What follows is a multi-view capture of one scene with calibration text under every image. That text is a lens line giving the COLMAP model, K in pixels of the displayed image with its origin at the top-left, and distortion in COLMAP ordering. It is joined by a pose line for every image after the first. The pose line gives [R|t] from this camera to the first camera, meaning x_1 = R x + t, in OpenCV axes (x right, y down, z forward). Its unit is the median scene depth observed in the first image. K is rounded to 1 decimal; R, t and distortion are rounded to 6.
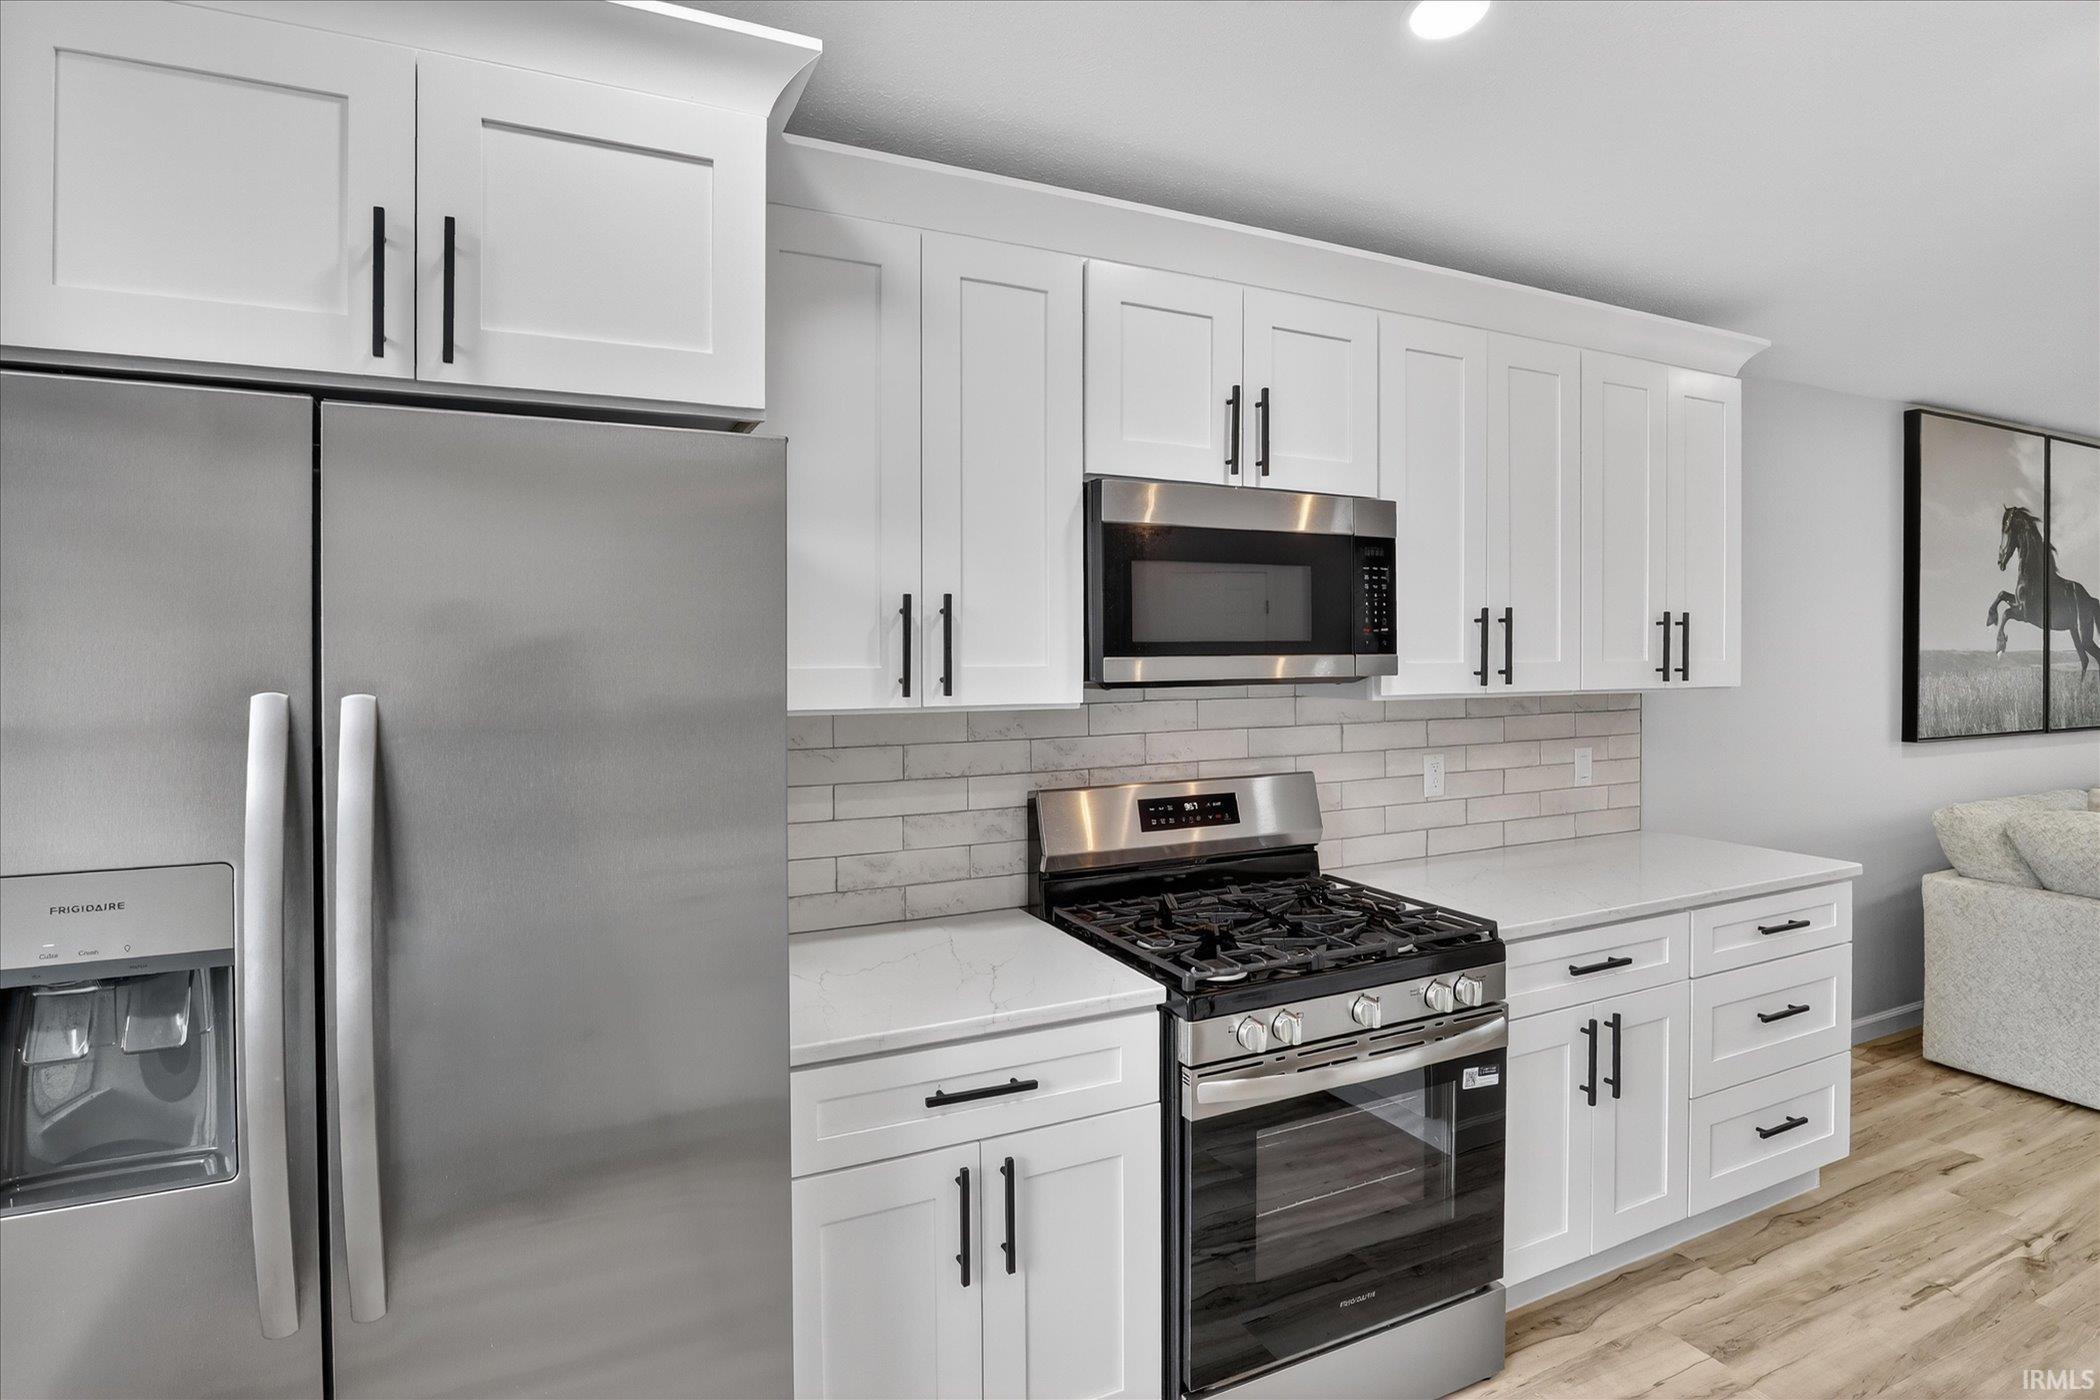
lens RADIAL K [[1074.1, 0, 1044.5], [0, 1074.1, 676.9], [0, 0, 1]] dist [-0.039269, 0.011202]
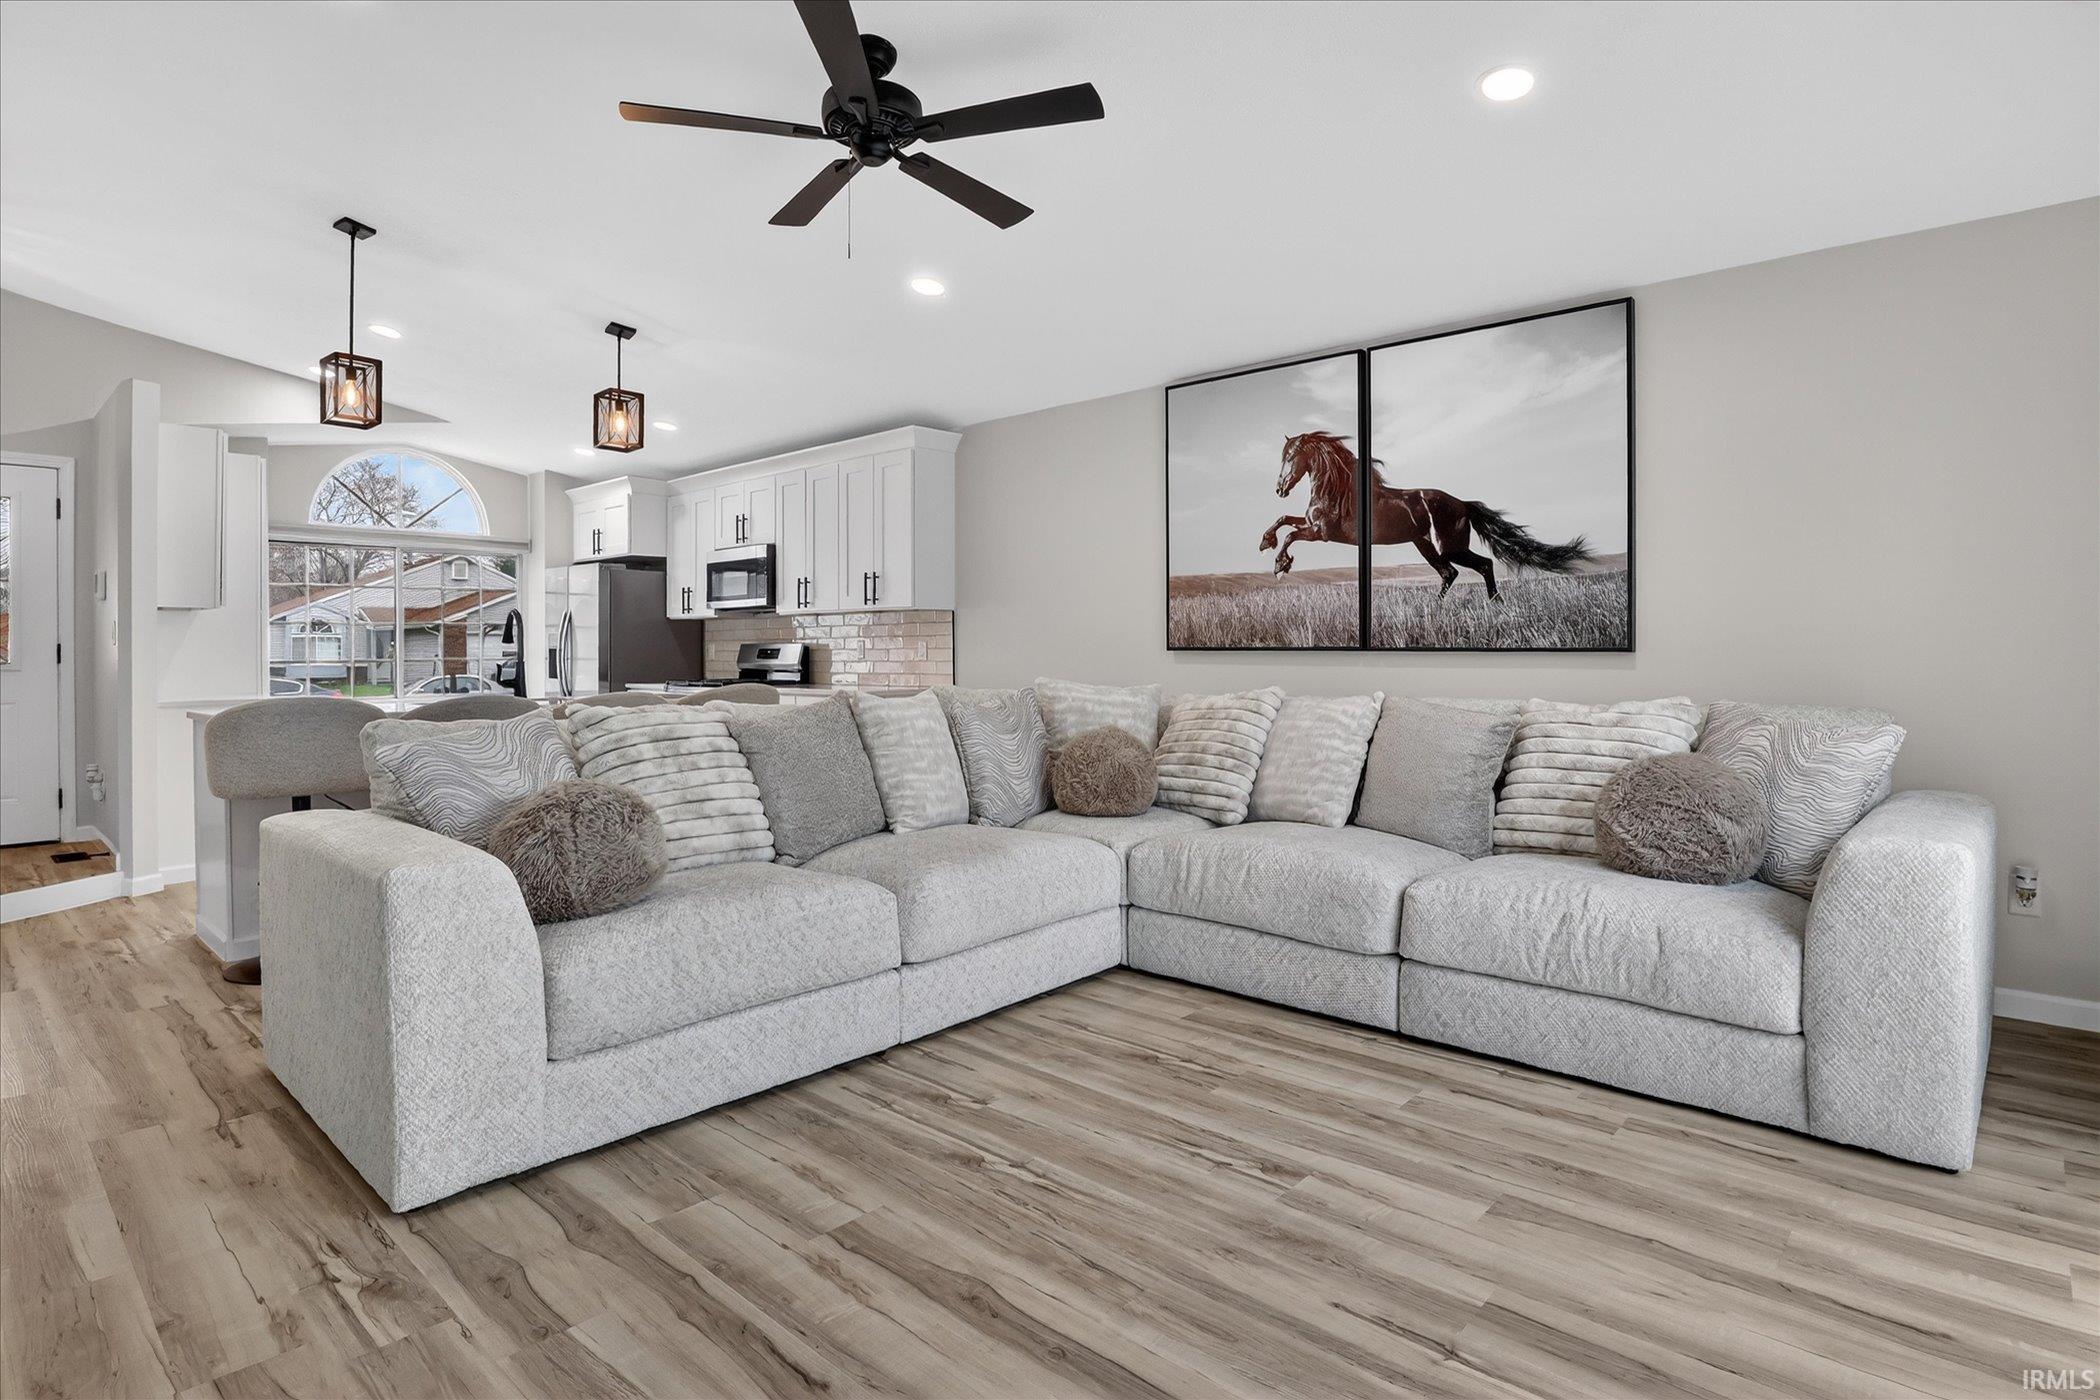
lens RADIAL K [[1074.1, 0, 1038.0], [0, 1074.1, 678.4], [0, 0, 1]] dist [-0.039269, 0.011202]
pose [[0.366242, 0.028646, -0.930078, 3.184847], [-0.018807, 0.999550, 0.023380, 0.110967], [0.930329, 0.008929, 0.366616, 0.613251]]
